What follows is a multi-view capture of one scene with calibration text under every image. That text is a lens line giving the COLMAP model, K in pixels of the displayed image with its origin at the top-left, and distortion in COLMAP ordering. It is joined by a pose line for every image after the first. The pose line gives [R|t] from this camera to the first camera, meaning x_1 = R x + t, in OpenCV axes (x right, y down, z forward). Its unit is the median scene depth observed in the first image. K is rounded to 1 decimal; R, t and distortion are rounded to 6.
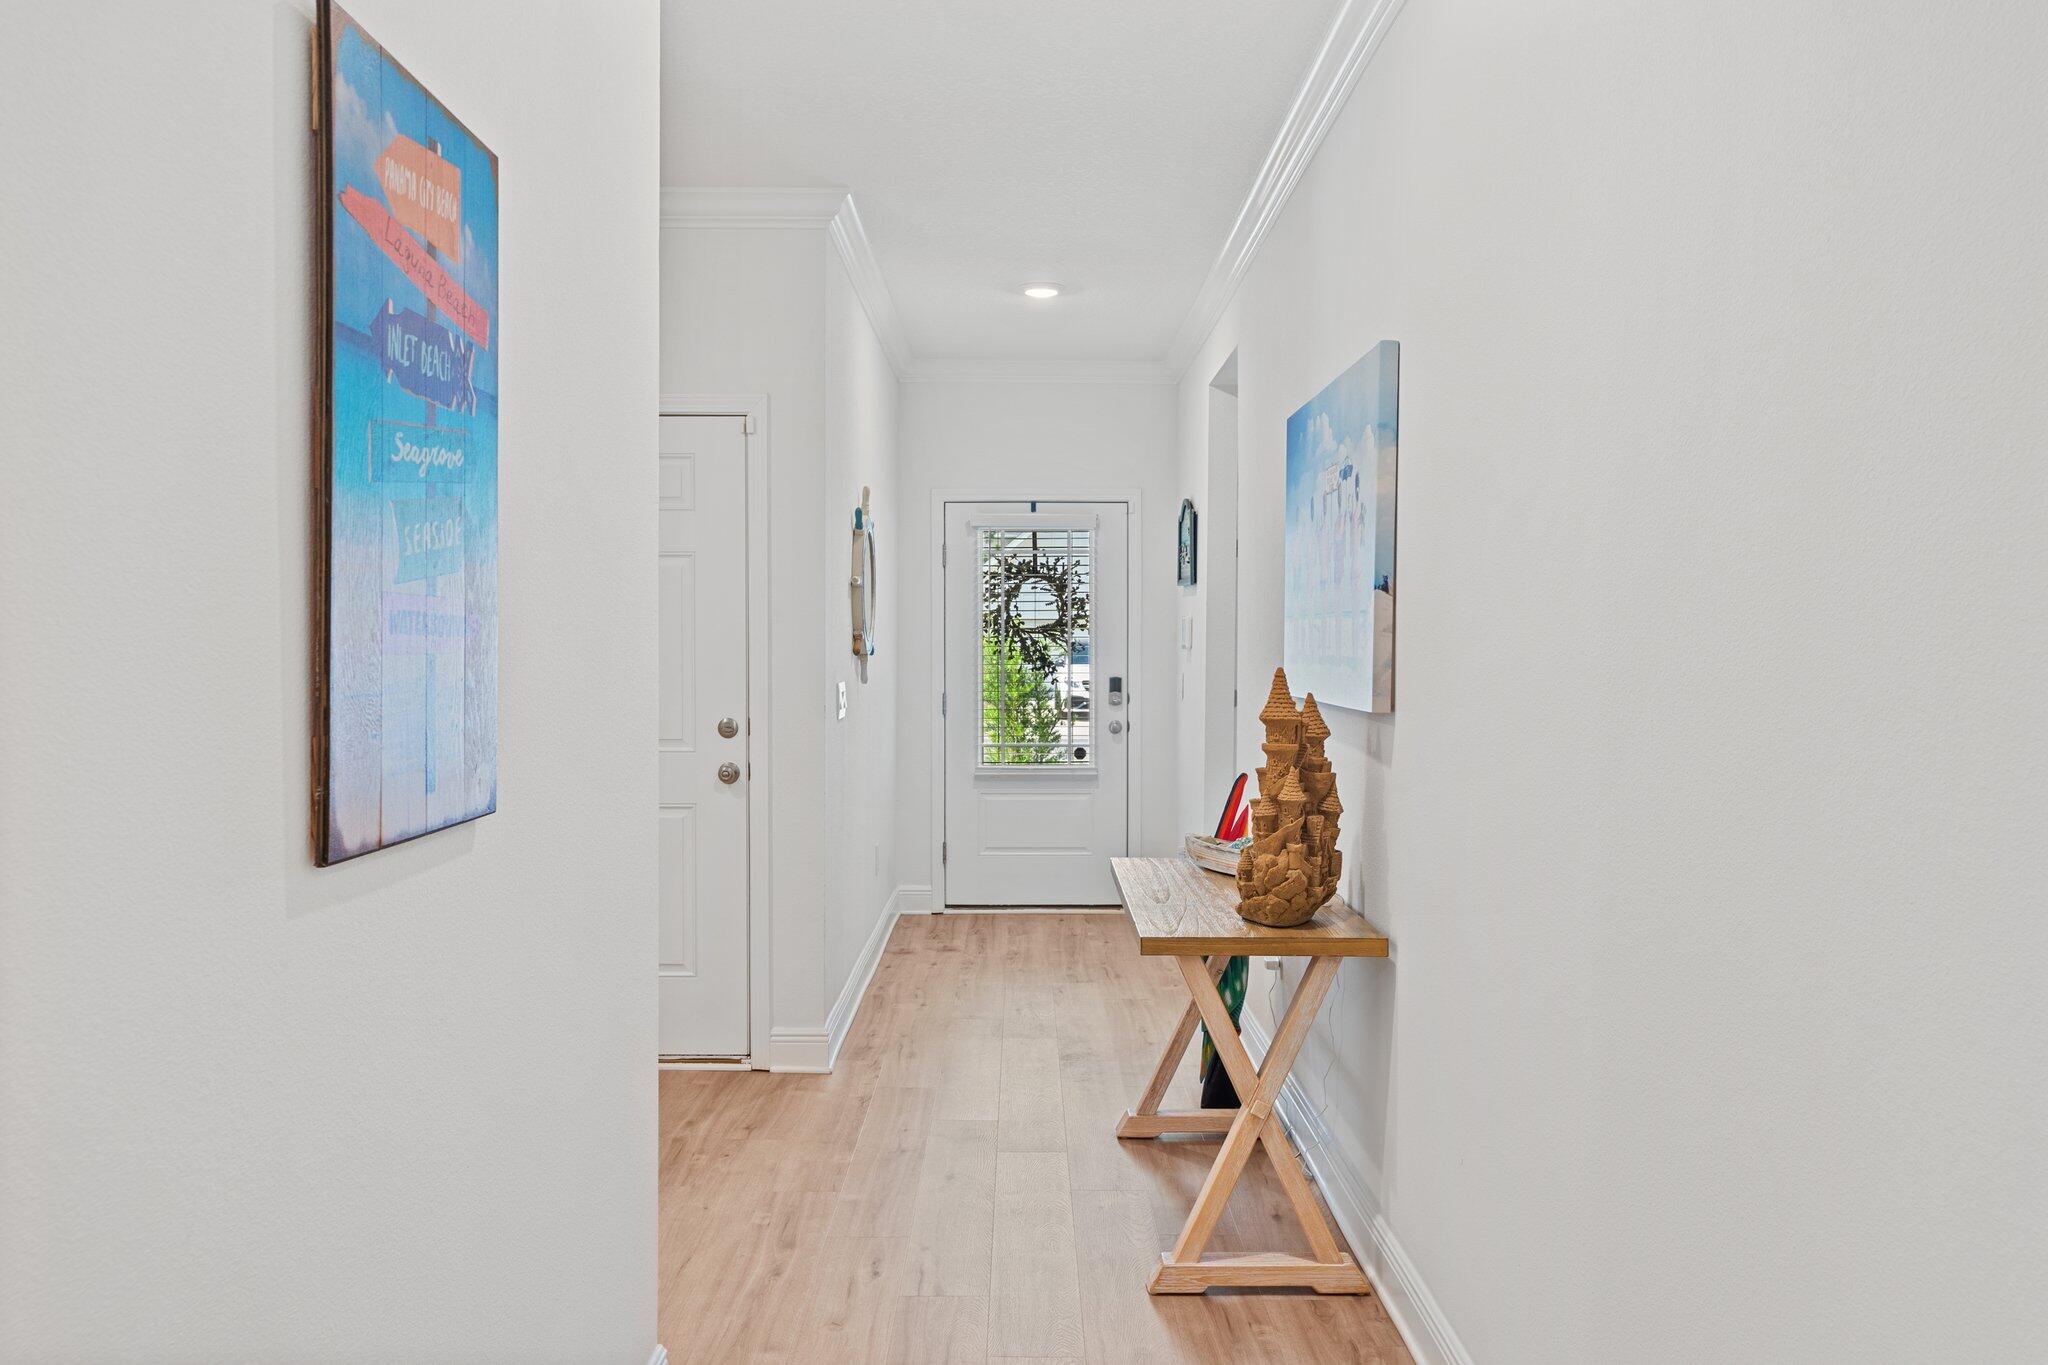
lens RADIAL K [[1610.0, 0, 1024.7], [0, 1610.0, 680.0], [0, 0, 1]] dist [-0.000088, 0.000000]
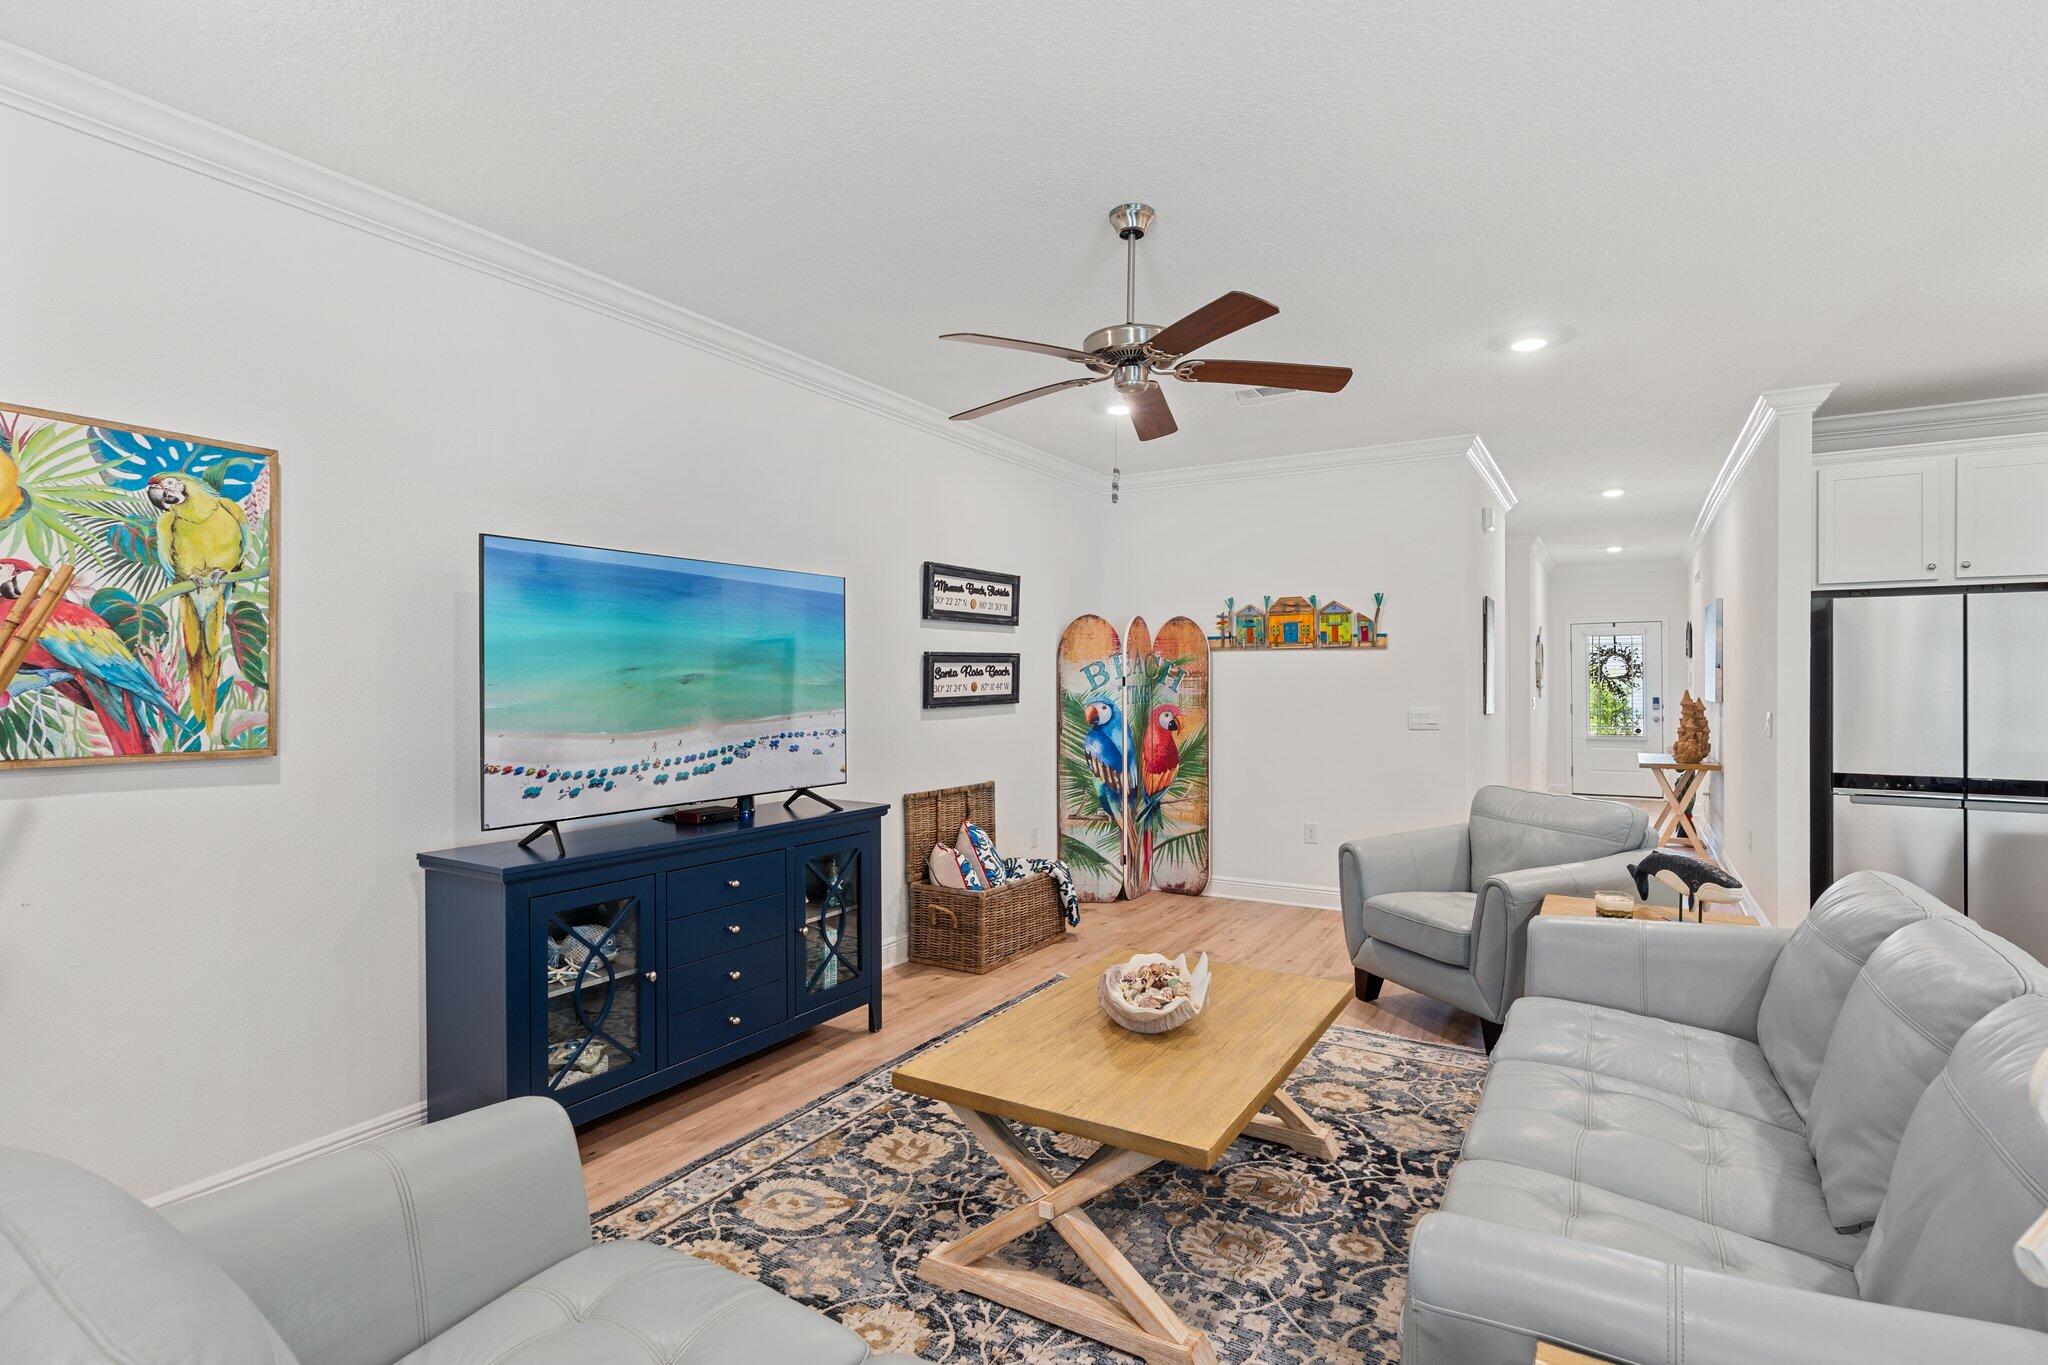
lens RADIAL K [[944.9, 0, 1025.5], [0, 944.9, 689.2], [0, 0, 1]] dist [0.002770, 0.000126]
pose [[0.845400, -0.007686, -0.534078, 0.016629], [-0.002746, 0.999821, -0.018734, 0.013736], [0.534126, 0.017304, 0.845228, -0.631381]]
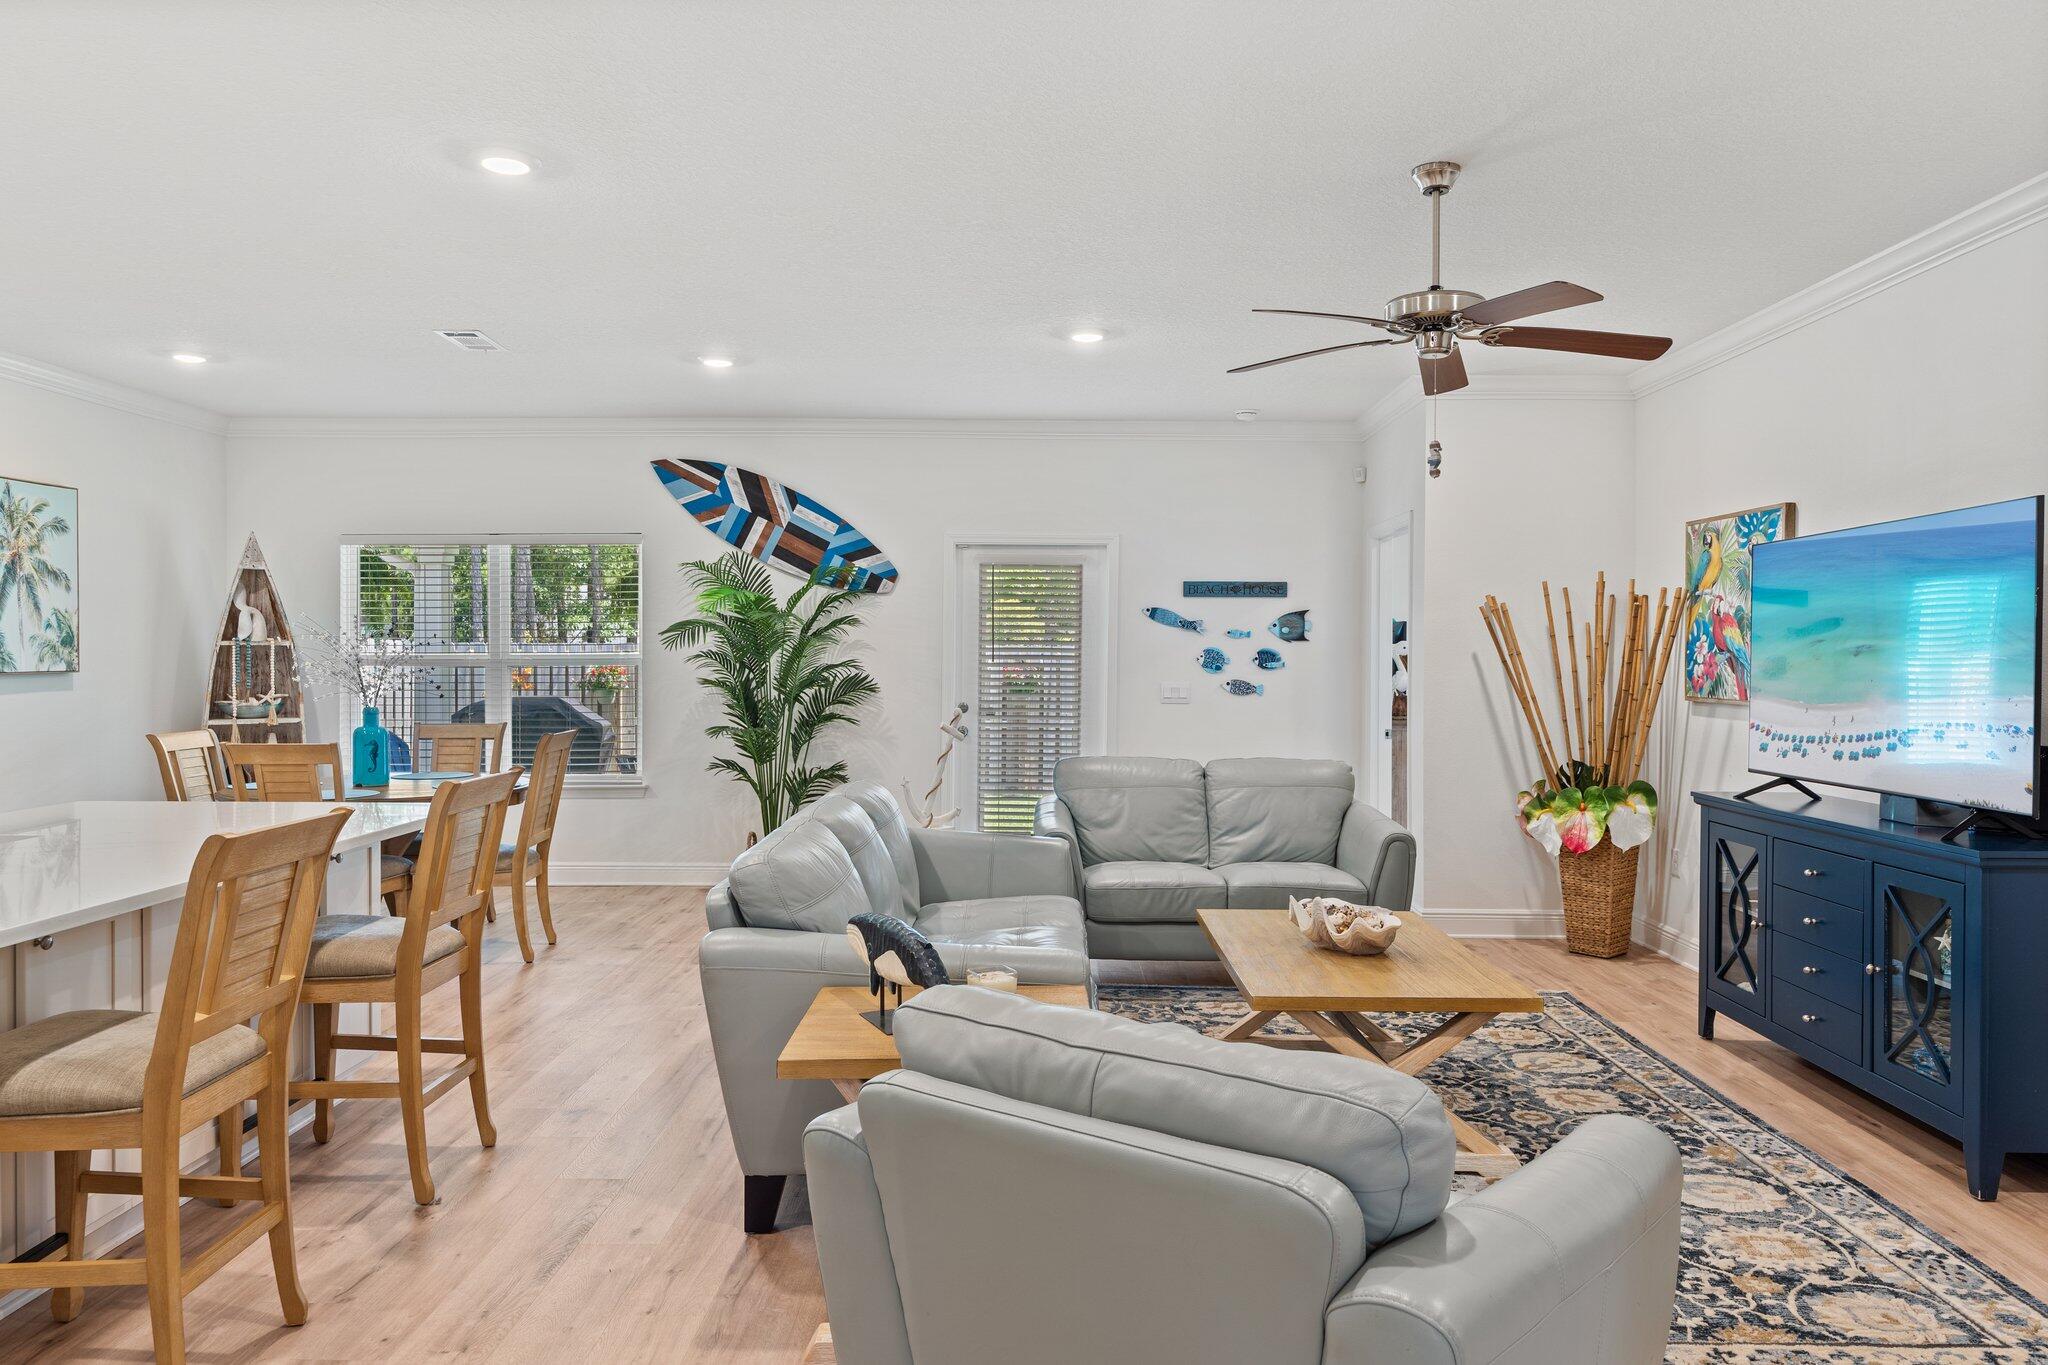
lens RADIAL K [[1354.0, 0, 1031.8], [0, 1354.0, 672.8], [0, 0, 1]] dist [-0.006290, -0.003709]
pose [[-0.999731, -0.015471, 0.017284, -0.011748], [-0.014995, 0.999514, 0.027320, -0.005070], [-0.017698, 0.027053, -0.999477, 0.541758]]
